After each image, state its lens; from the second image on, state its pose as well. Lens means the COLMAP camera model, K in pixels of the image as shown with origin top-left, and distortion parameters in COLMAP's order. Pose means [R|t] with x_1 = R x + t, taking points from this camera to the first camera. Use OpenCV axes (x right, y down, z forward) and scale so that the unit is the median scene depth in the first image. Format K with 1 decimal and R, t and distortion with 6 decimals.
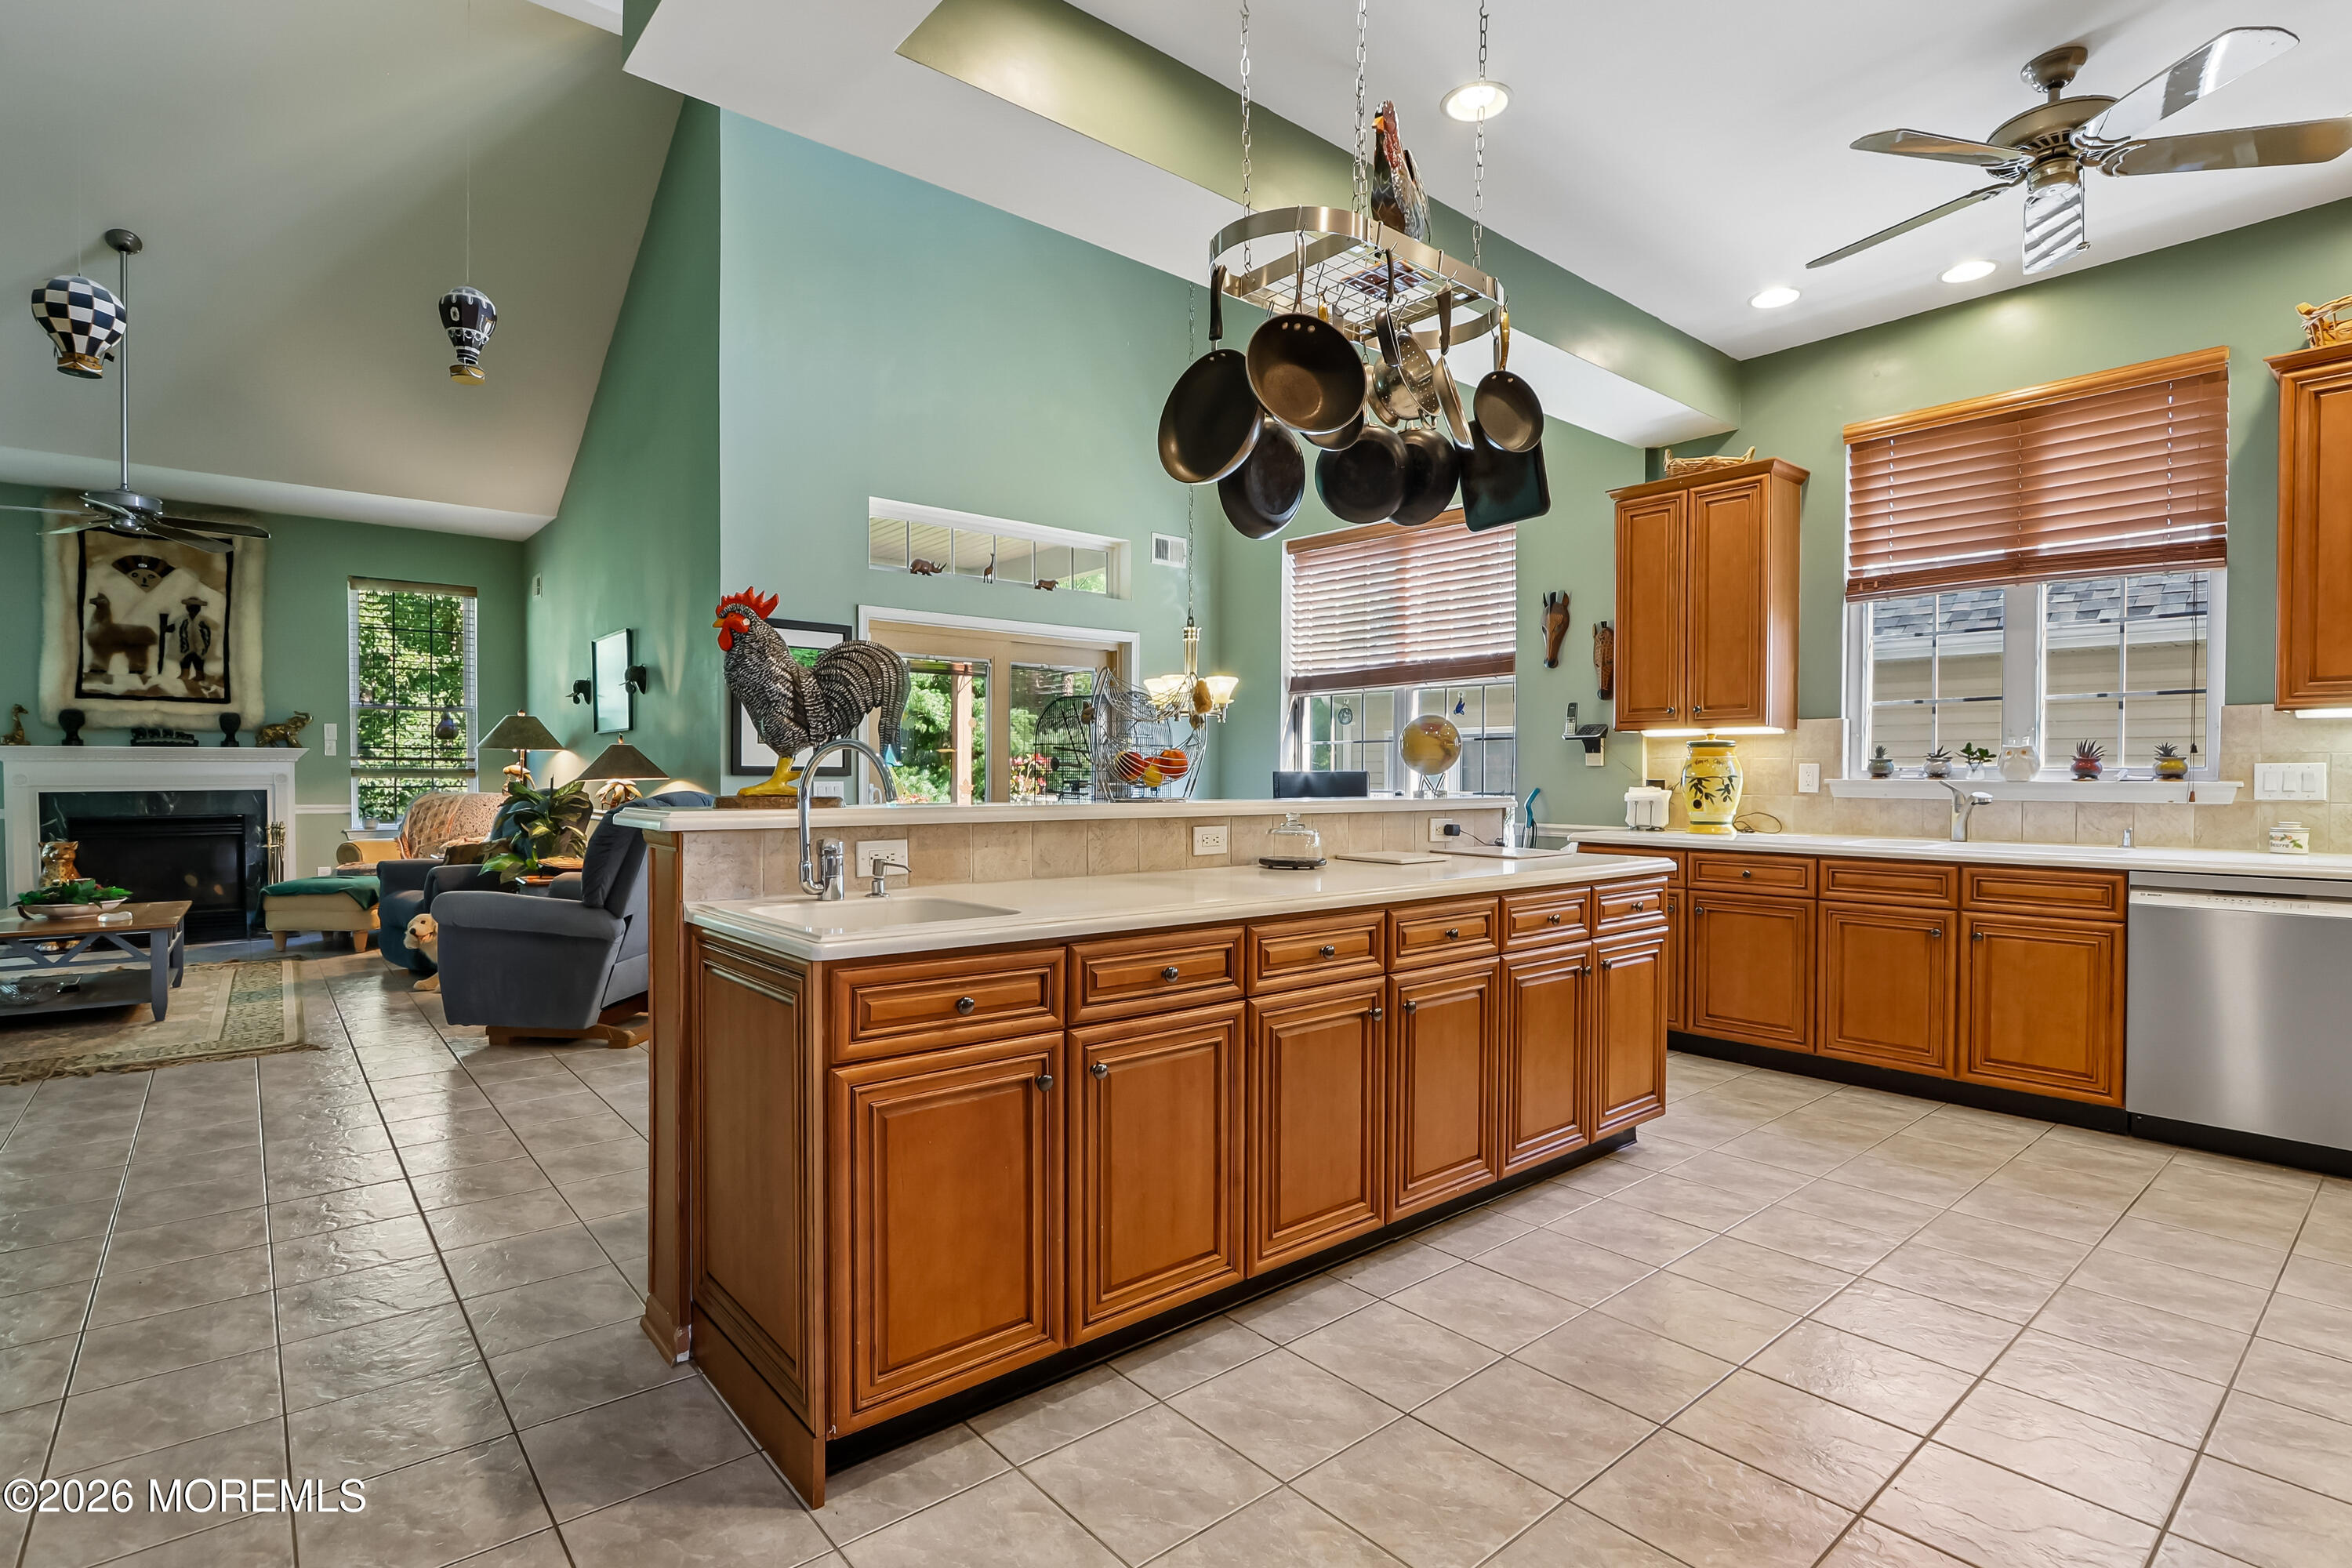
lens RADIAL K [[1121.3, 0, 1150.3], [0, 1121.3, 794.4], [0, 0, 1]] dist [-0.017115, -0.000105]
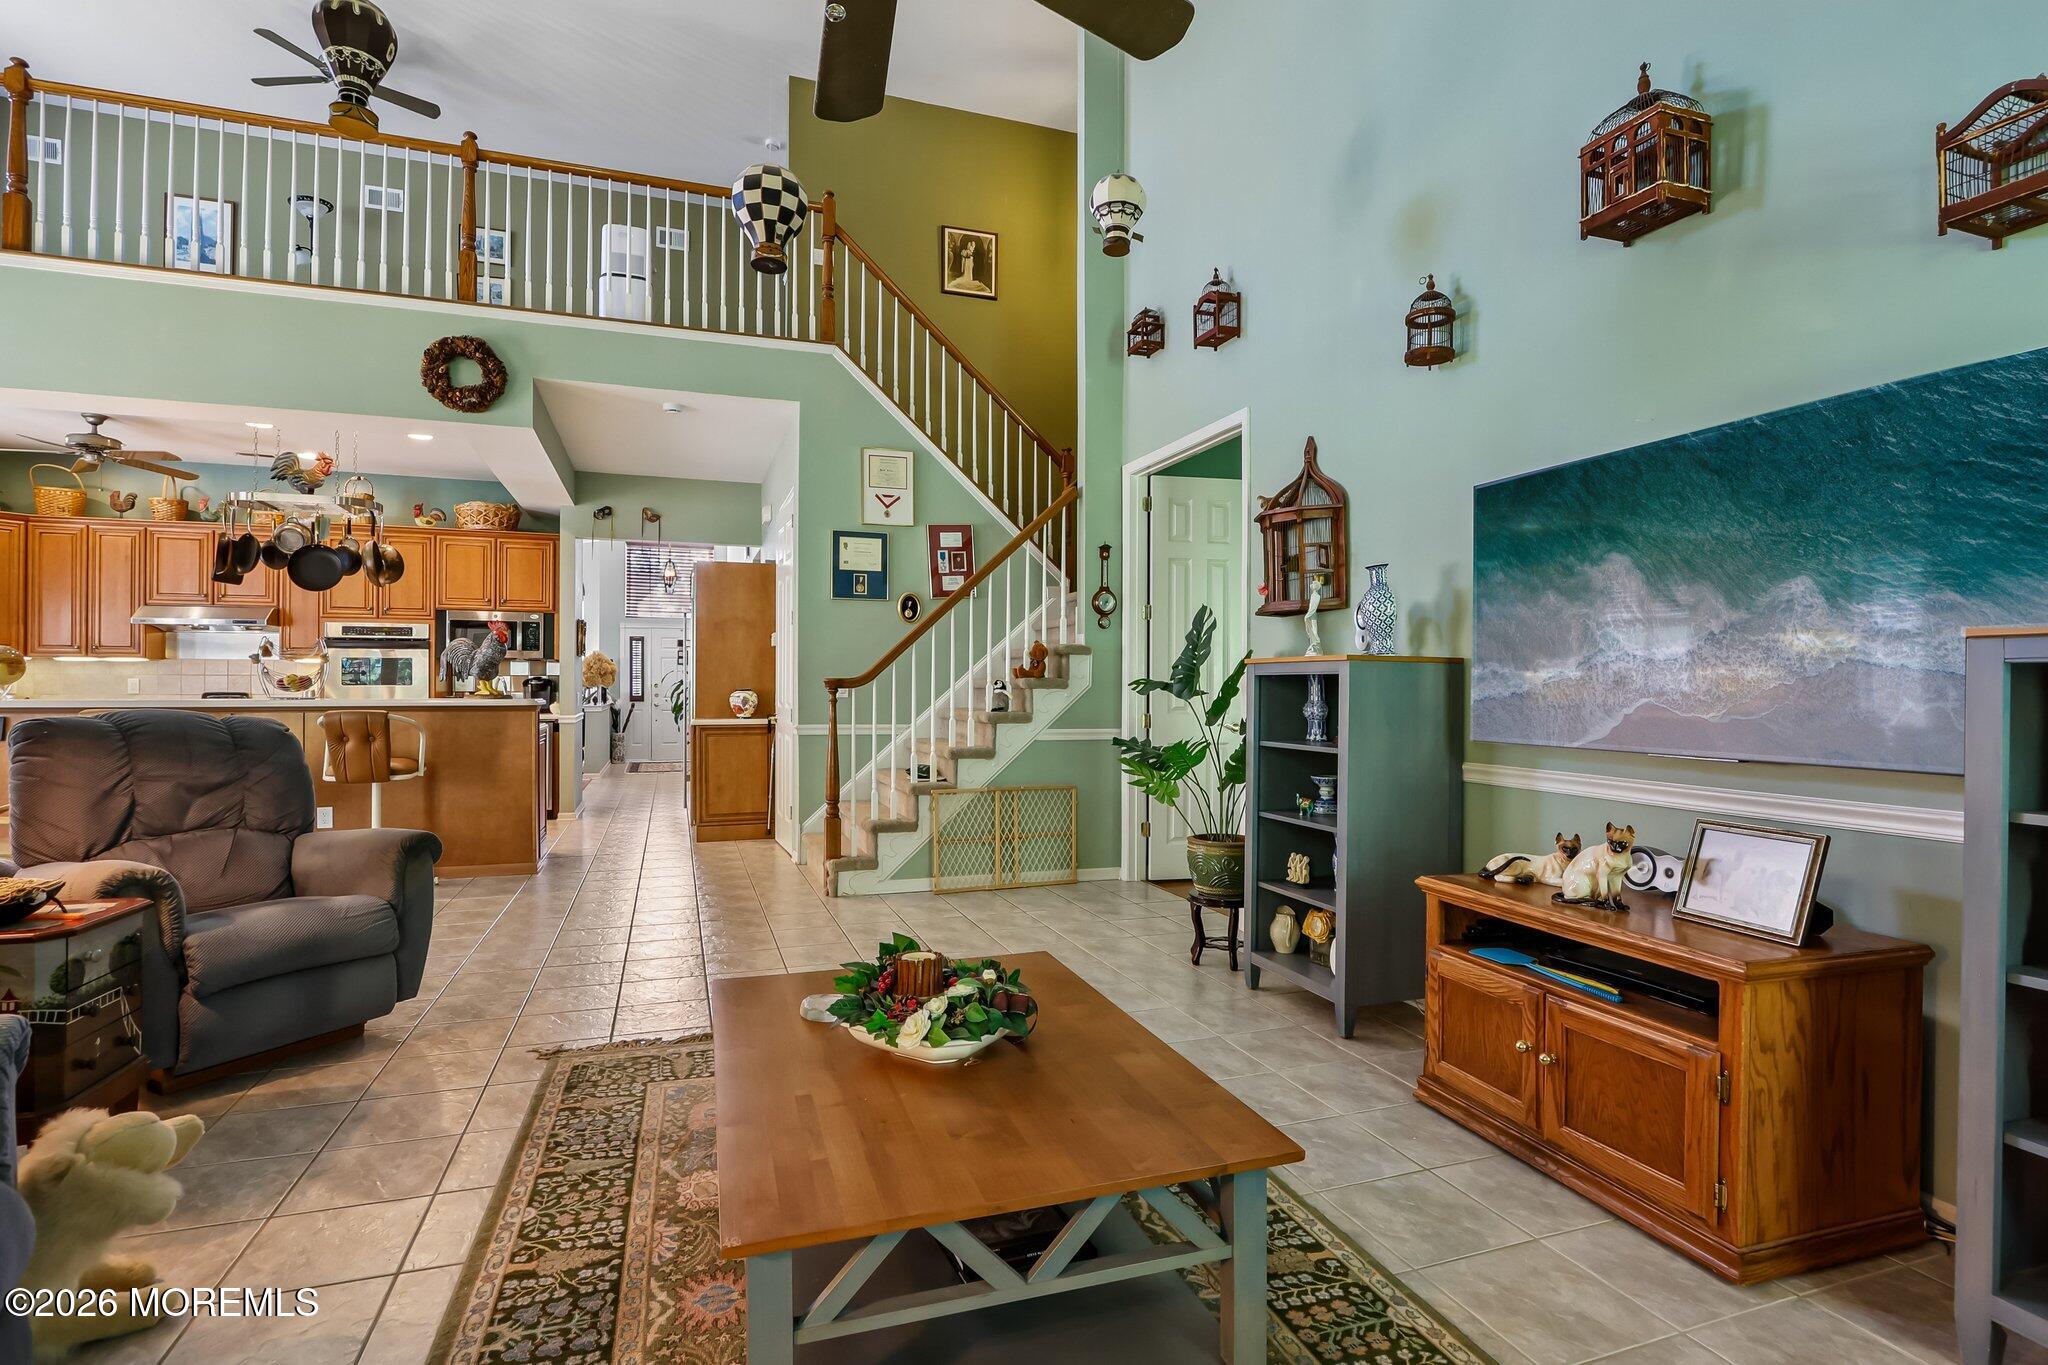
lens RADIAL K [[981.5, 0, 1021.2], [0, 981.5, 686.9], [0, 0, 1]] dist [-0.011823, 0.000408]
pose [[-0.939468, -0.006655, 0.342571, -1.095003], [0.000255, 0.999798, 0.020122, -0.030816], [-0.342636, 0.018991, -0.939276, 1.285243]]
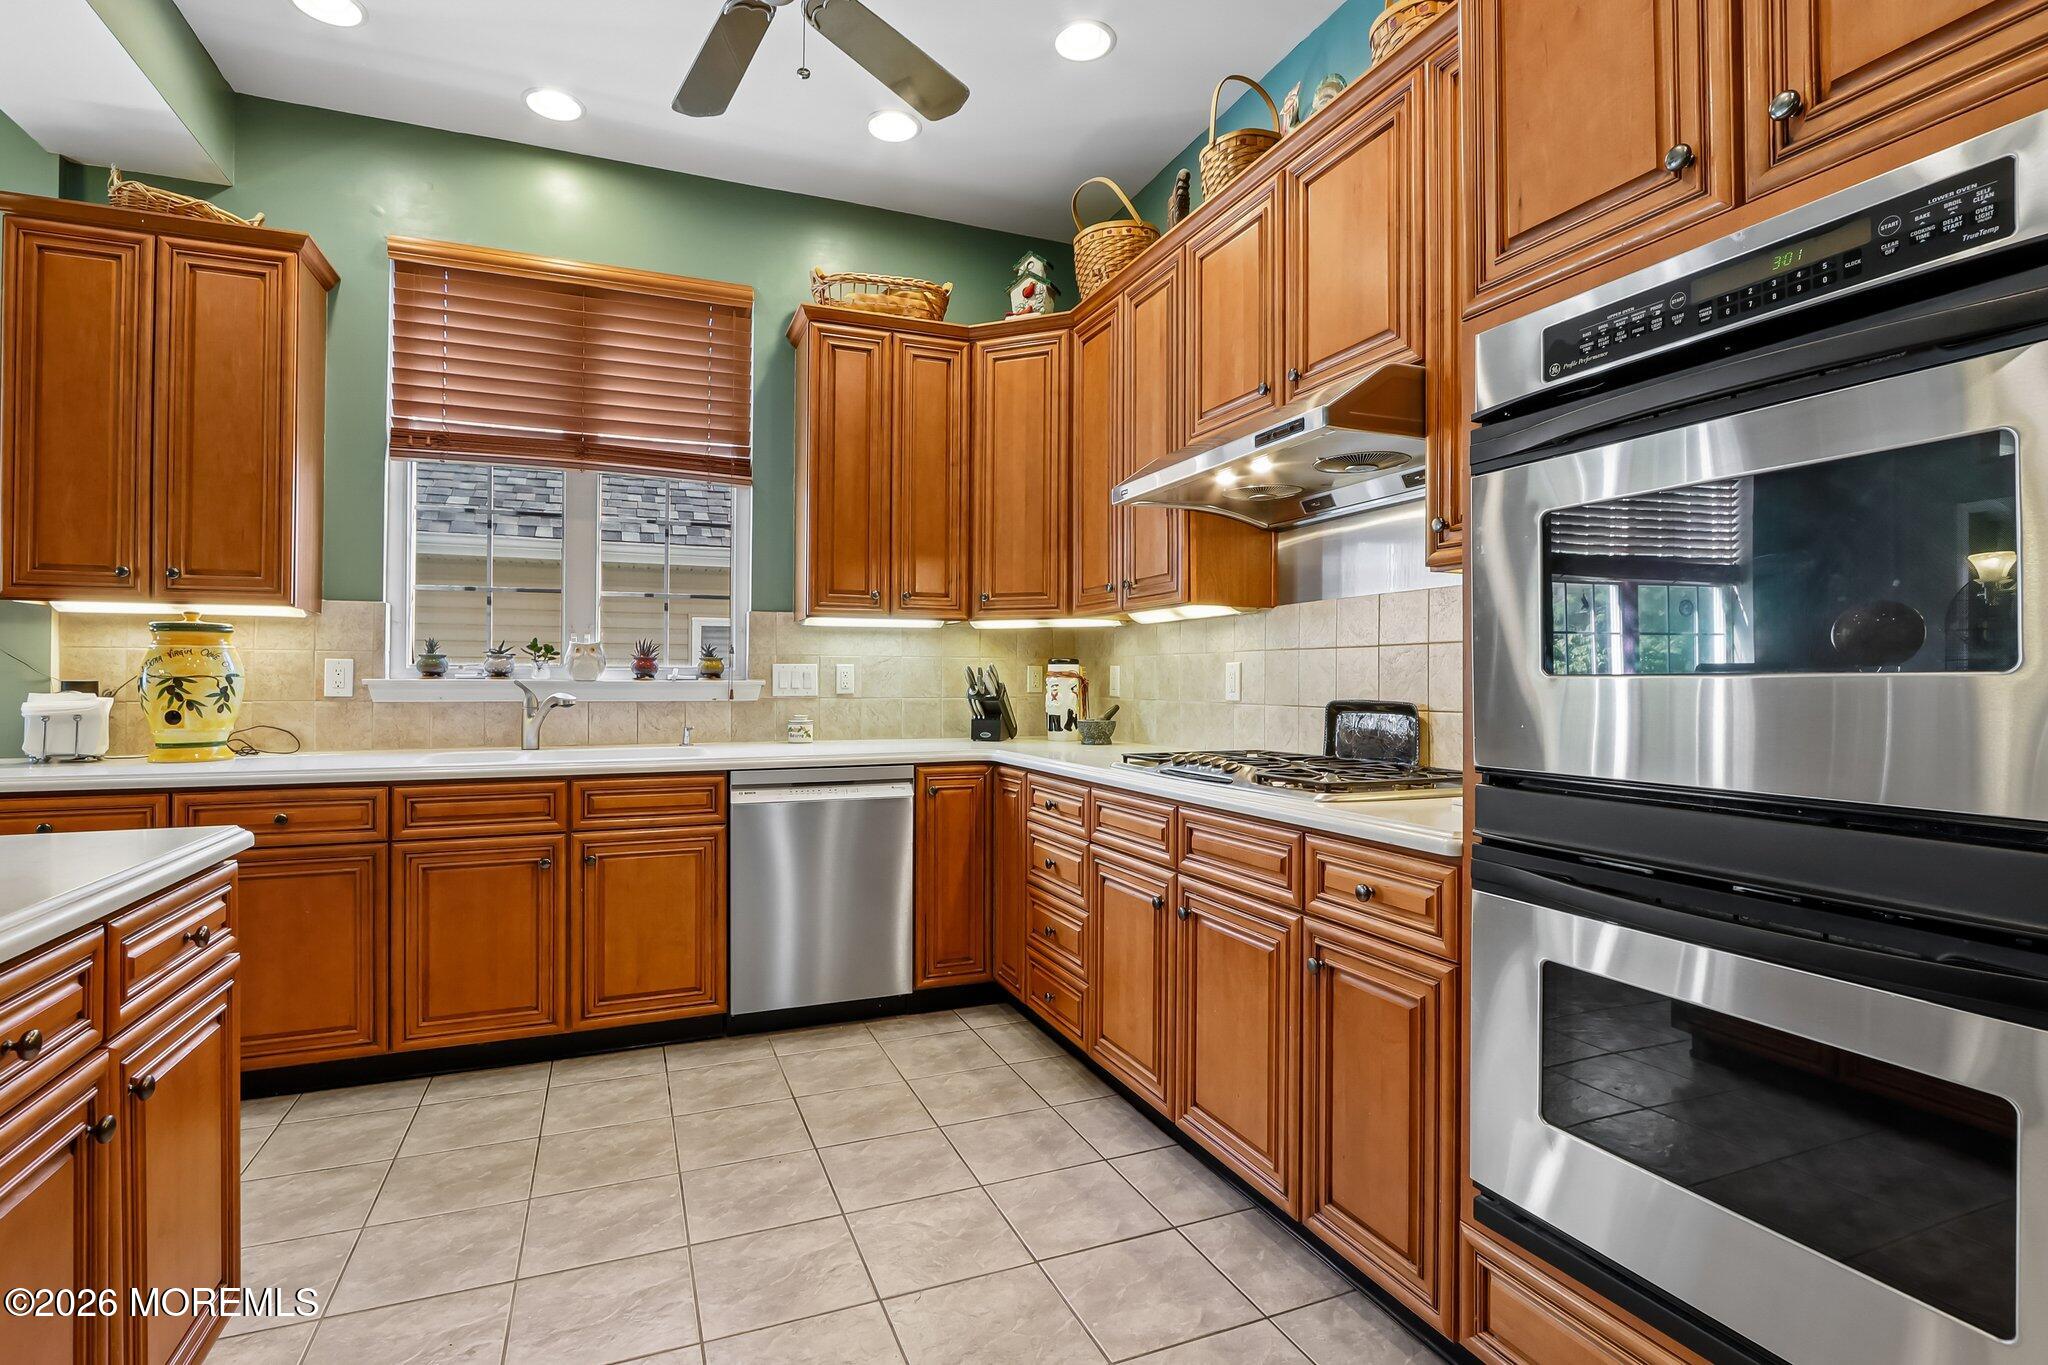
lens RADIAL K [[982.4, 0, 1015.1], [0, 982.4, 672.4], [0, 0, 1]] dist [-0.012769, 0.001107]
pose [[0.294839, 0.004383, 0.955537, 0.078463], [0.015819, 0.999830, -0.009467, -0.004085], [-0.955416, 0.017907, 0.294719, 0.317404]]
